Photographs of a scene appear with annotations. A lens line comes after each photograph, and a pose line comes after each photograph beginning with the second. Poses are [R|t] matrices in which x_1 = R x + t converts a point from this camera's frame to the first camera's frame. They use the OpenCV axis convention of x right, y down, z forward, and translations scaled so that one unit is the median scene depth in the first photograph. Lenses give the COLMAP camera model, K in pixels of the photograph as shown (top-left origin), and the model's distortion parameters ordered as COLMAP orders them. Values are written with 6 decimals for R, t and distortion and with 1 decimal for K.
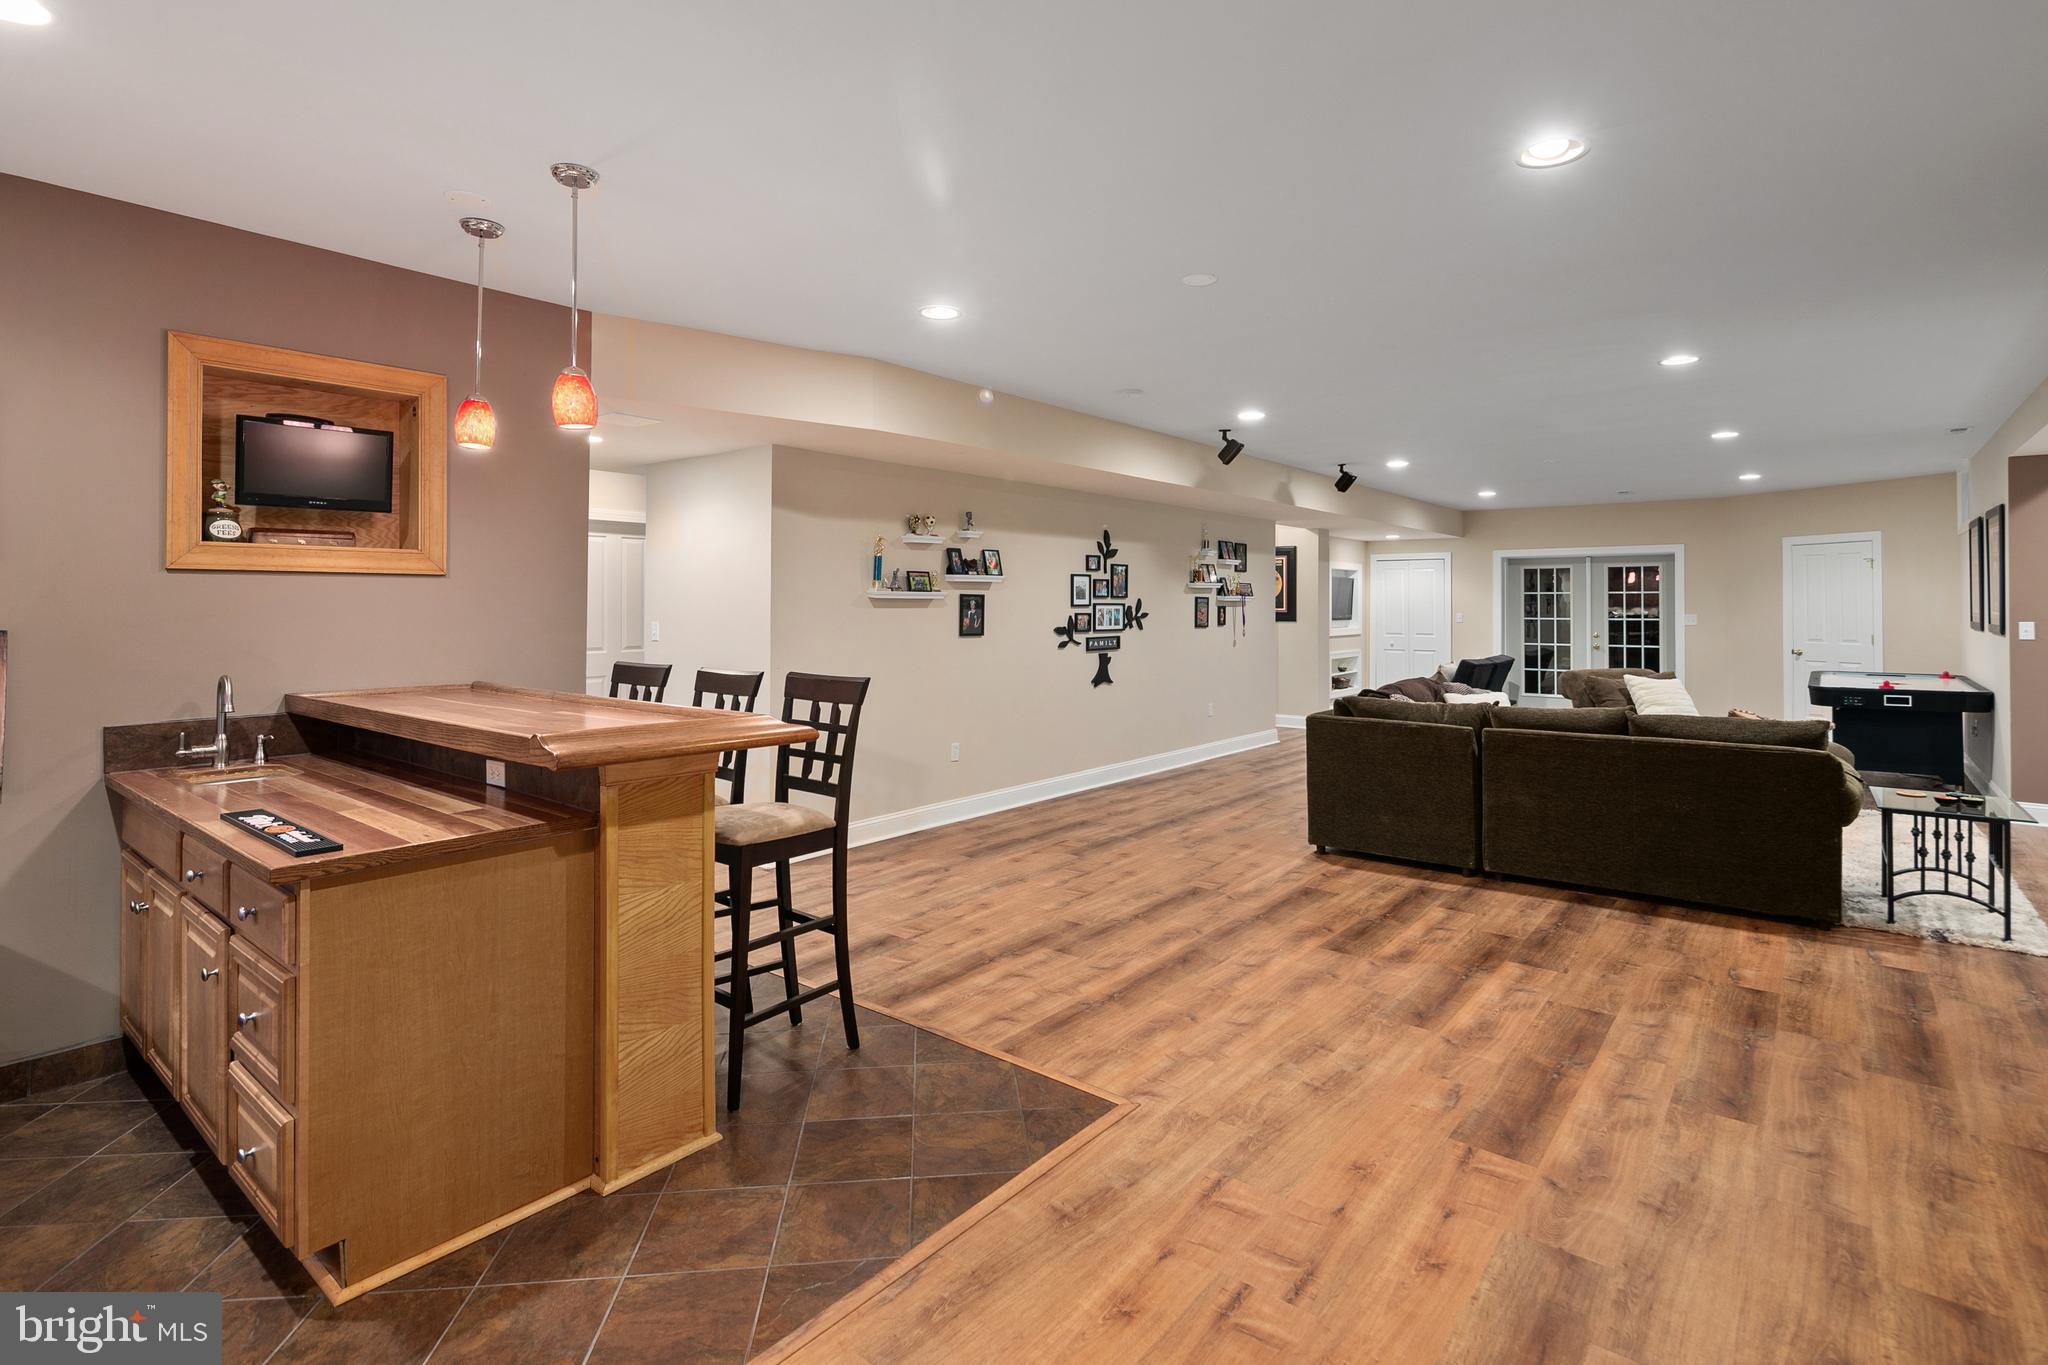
lens RADIAL K [[982.6, 0, 1031.2], [0, 982.6, 597.4], [0, 0, 1]] dist [0.002830, -0.004889]
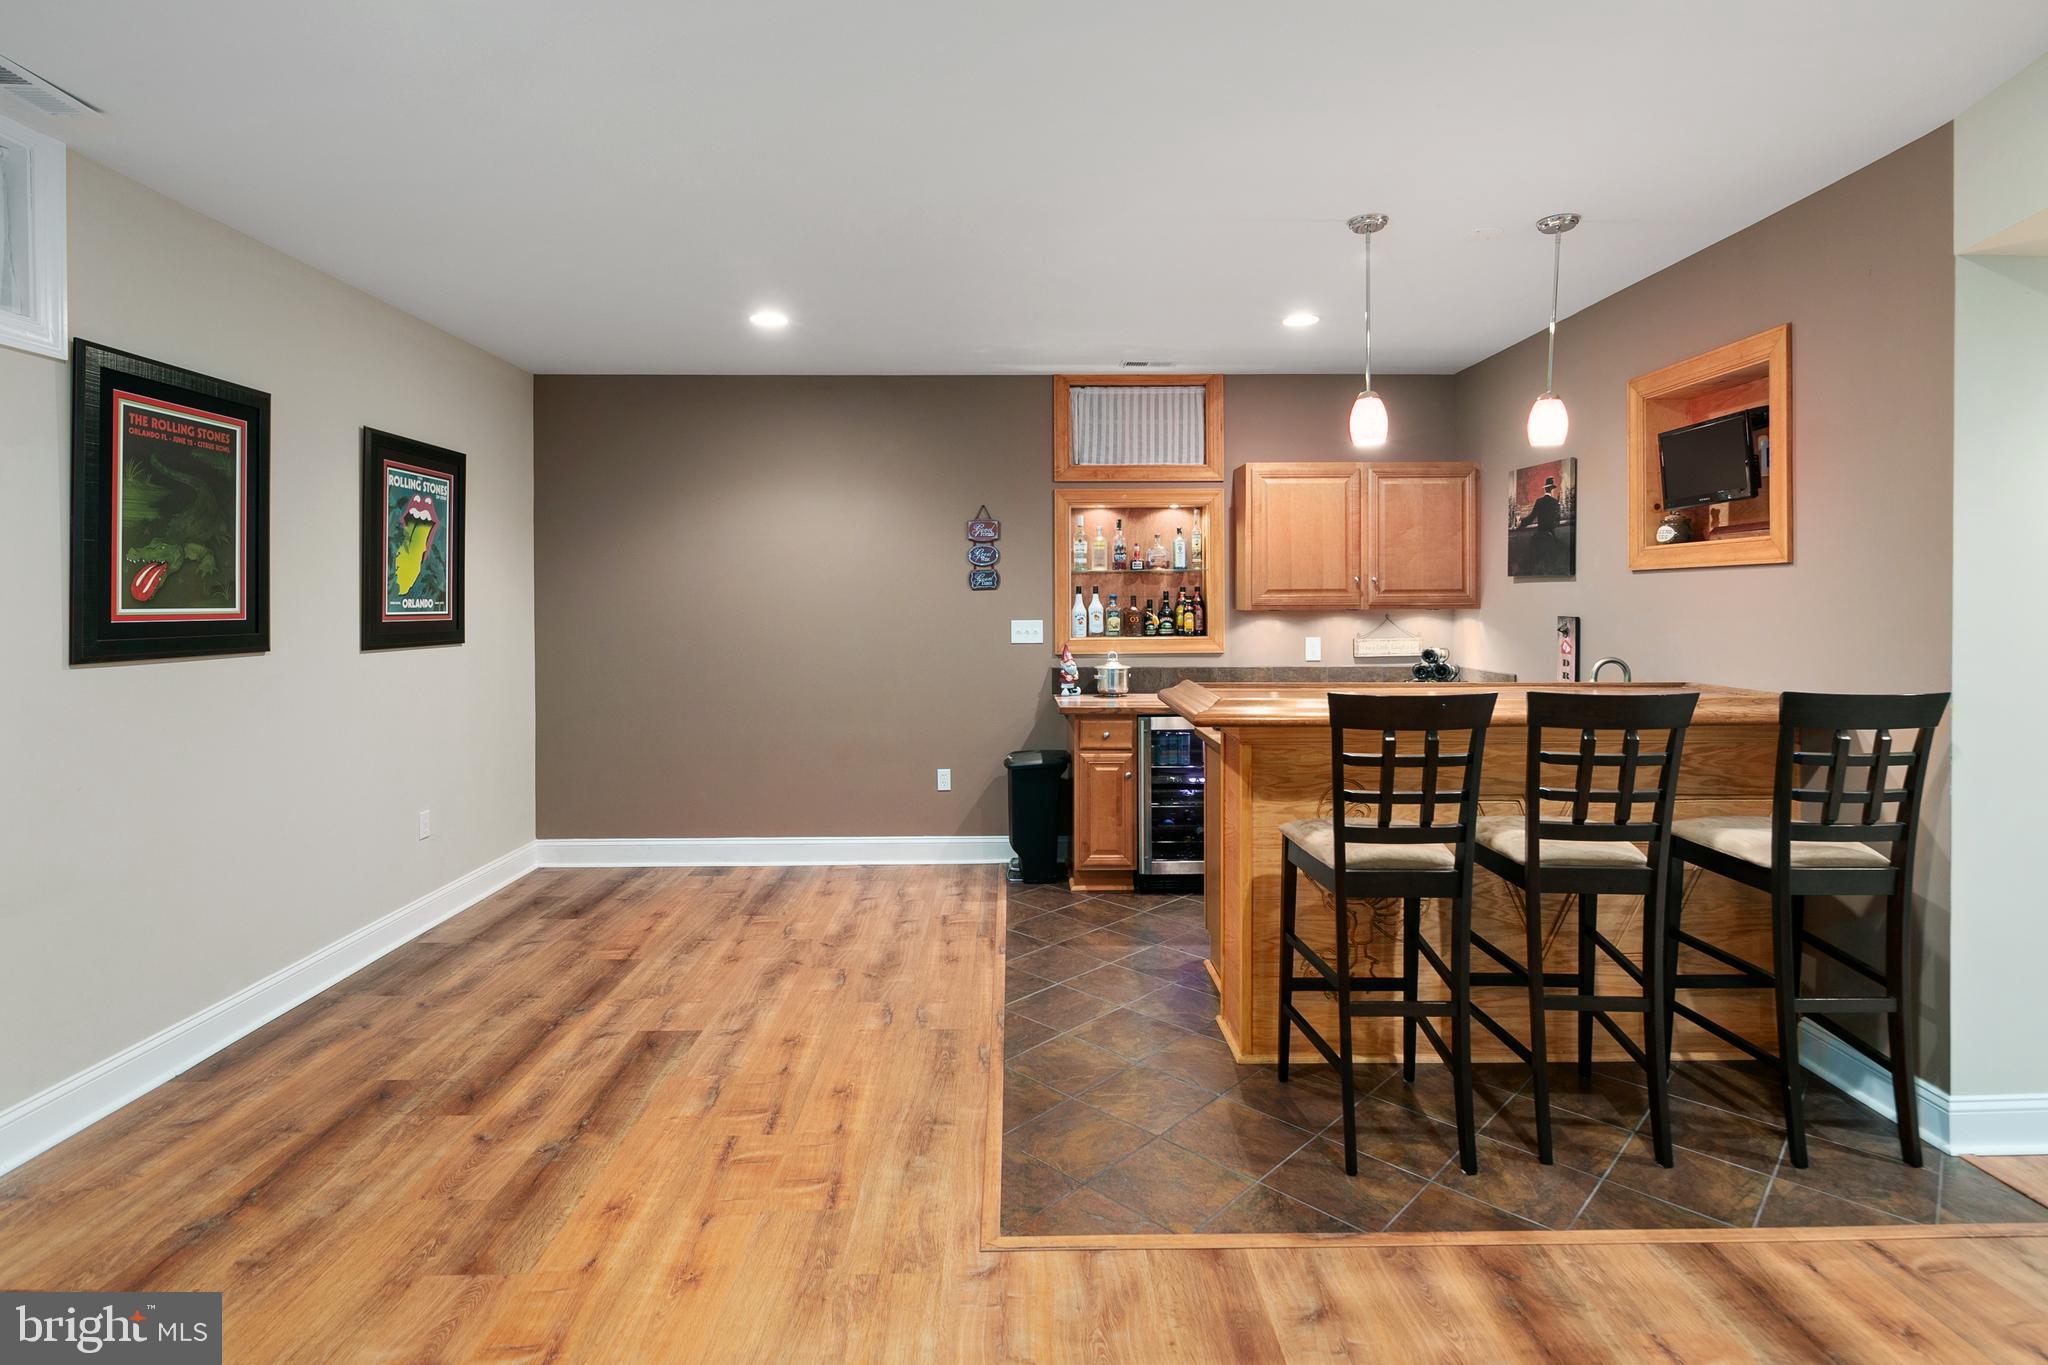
lens RADIAL K [[992.1, 0, 1032.4], [0, 992.1, 600.5], [0, 0, 1]] dist [0.000660, -0.004720]
pose [[-0.762421, -0.000382, -0.647081, 0.509258], [0.006228, 0.999949, -0.007928, 0.013785], [0.647052, -0.010075, -0.762380, 1.422113]]
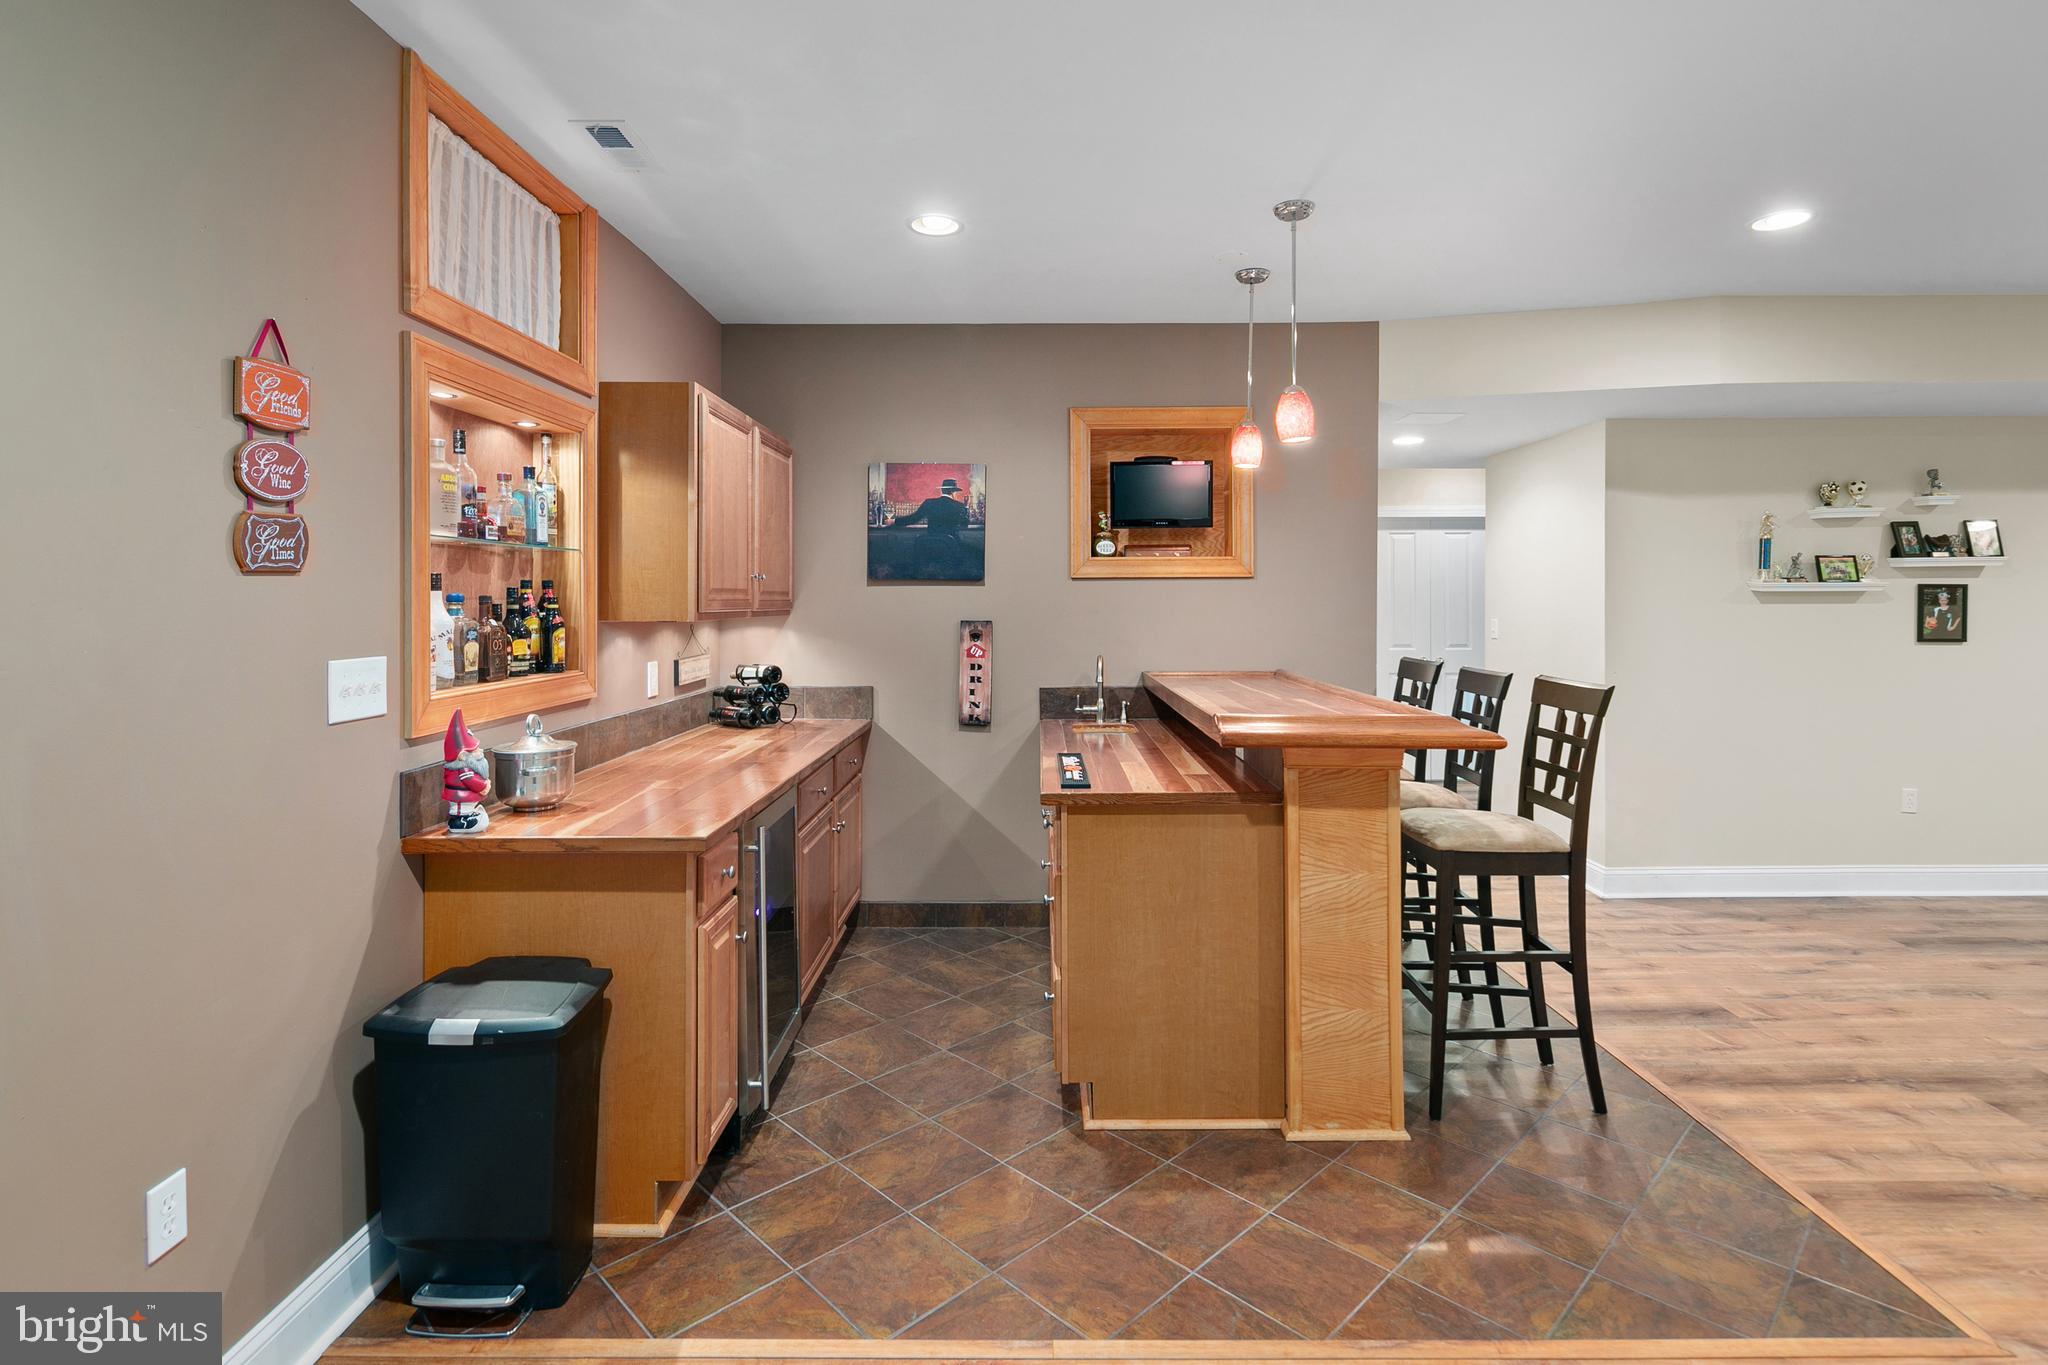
lens RADIAL K [[992.1, 0, 1032.4], [0, 992.1, 600.5], [0, 0, 1]] dist [0.000660, -0.004720]
pose [[0.624239, -0.006443, -0.781207, 0.190436], [0.011378, 0.999935, 0.000844, 0.001358], [0.781151, -0.009415, 0.624272, 0.068613]]
